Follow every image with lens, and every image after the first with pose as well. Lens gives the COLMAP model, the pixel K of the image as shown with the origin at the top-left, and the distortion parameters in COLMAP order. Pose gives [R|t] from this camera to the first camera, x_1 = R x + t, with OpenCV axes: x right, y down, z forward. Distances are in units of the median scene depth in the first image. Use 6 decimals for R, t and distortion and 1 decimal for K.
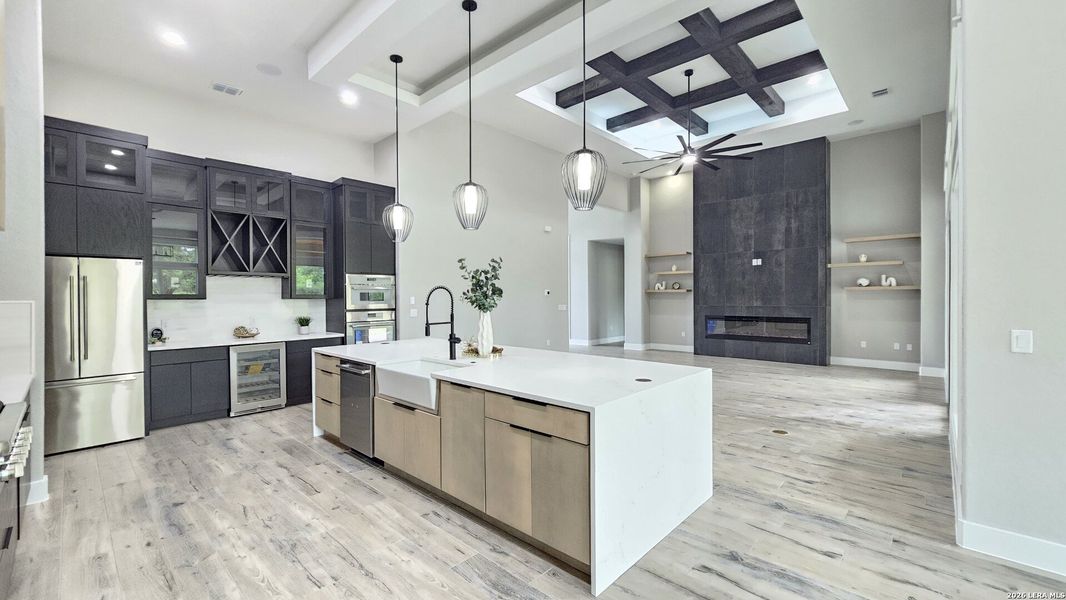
lens RADIAL K [[434.3, 0, 527.8], [0, 434.3, 299.8], [0, 0, 1]] dist [0.002105, 0.000531]
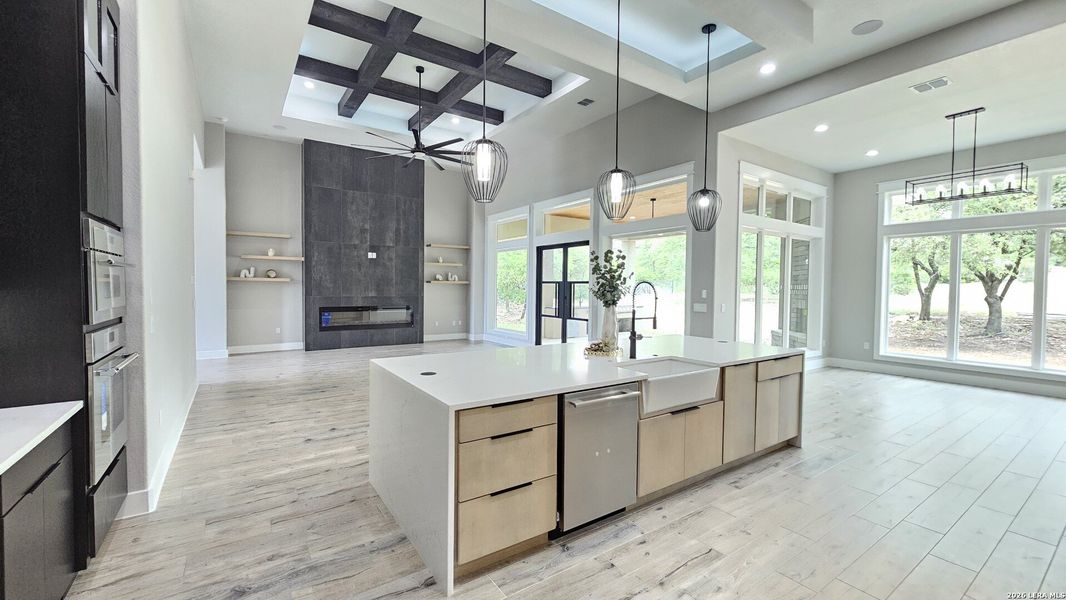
lens RADIAL K [[434.3, 0, 529.5], [0, 434.3, 299.6], [0, 0, 1]] dist [0.002105, 0.000531]
pose [[0.212975, -0.022890, 0.976790, -0.482408], [-0.003197, 0.999704, 0.024124, -0.005282], [-0.977053, -0.008260, 0.212838, 0.432725]]
